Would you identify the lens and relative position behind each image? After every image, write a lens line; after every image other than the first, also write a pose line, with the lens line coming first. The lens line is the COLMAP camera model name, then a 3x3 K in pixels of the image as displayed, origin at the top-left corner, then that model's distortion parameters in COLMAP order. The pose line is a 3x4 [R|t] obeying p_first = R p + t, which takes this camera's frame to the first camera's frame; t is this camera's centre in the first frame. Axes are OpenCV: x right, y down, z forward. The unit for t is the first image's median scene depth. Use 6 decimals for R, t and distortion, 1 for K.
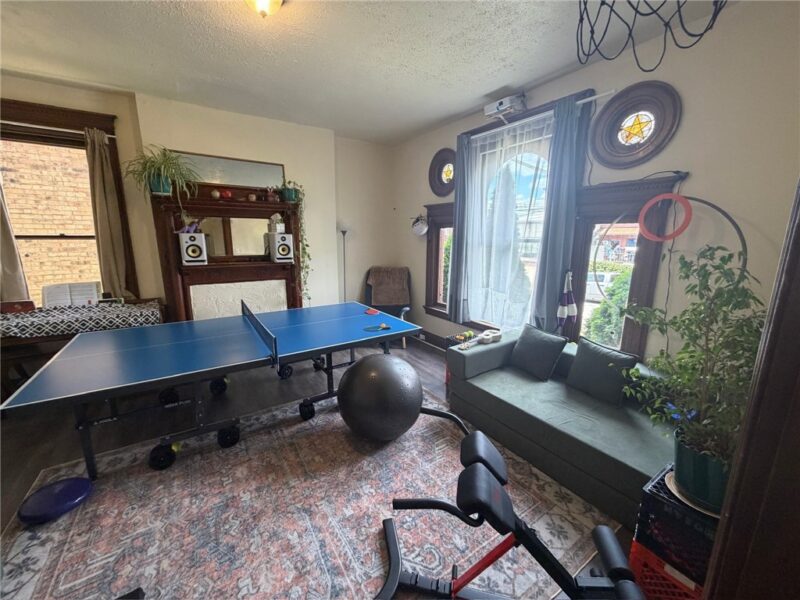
lens RADIAL K [[323.9, 0, 399.2], [0, 323.9, 296.6], [0, 0, 1]] dist [0.003711, -0.000051]
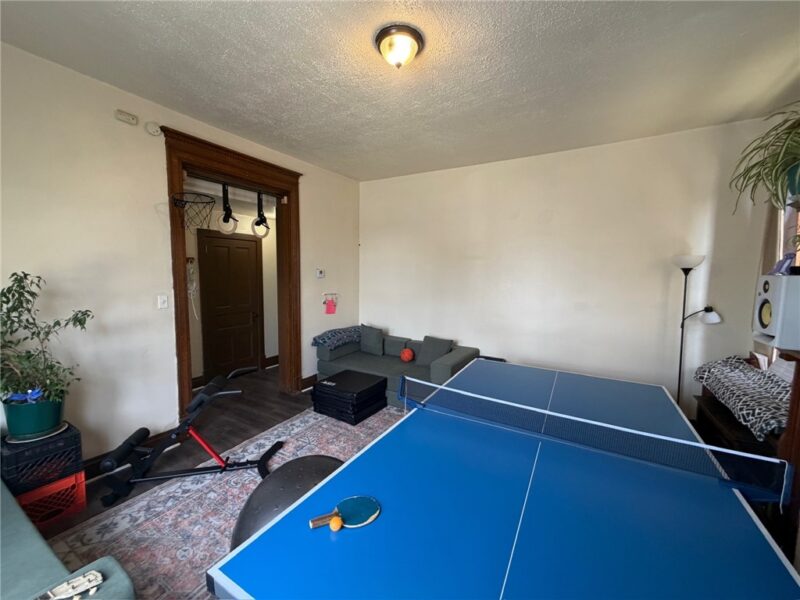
lens RADIAL K [[323.9, 0, 398.5], [0, 323.9, 300.2], [0, 0, 1]] dist [0.003711, -0.000051]
pose [[-0.891145, 0.023953, -0.453086, 0.039441], [-0.109203, 0.957926, 0.265428, -0.210537], [0.440380, 0.286013, -0.851036, 1.095353]]
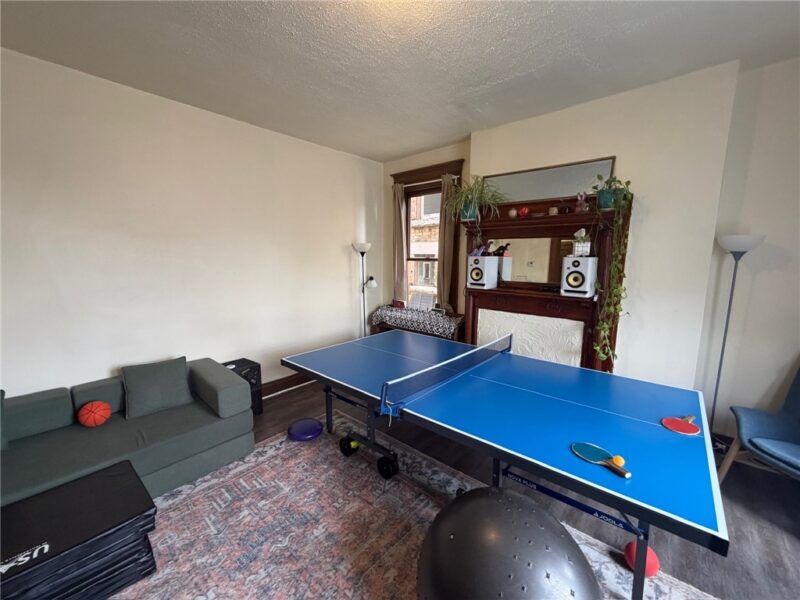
lens RADIAL K [[323.9, 0, 398.4], [0, 323.9, 298.0], [0, 0, 1]] dist [0.003711, -0.000051]
pose [[0.279137, 0.115693, -0.953256, 0.227500], [-0.195658, 0.978742, 0.061493, -0.077964], [0.940107, 0.169347, 0.295840, 0.472887]]
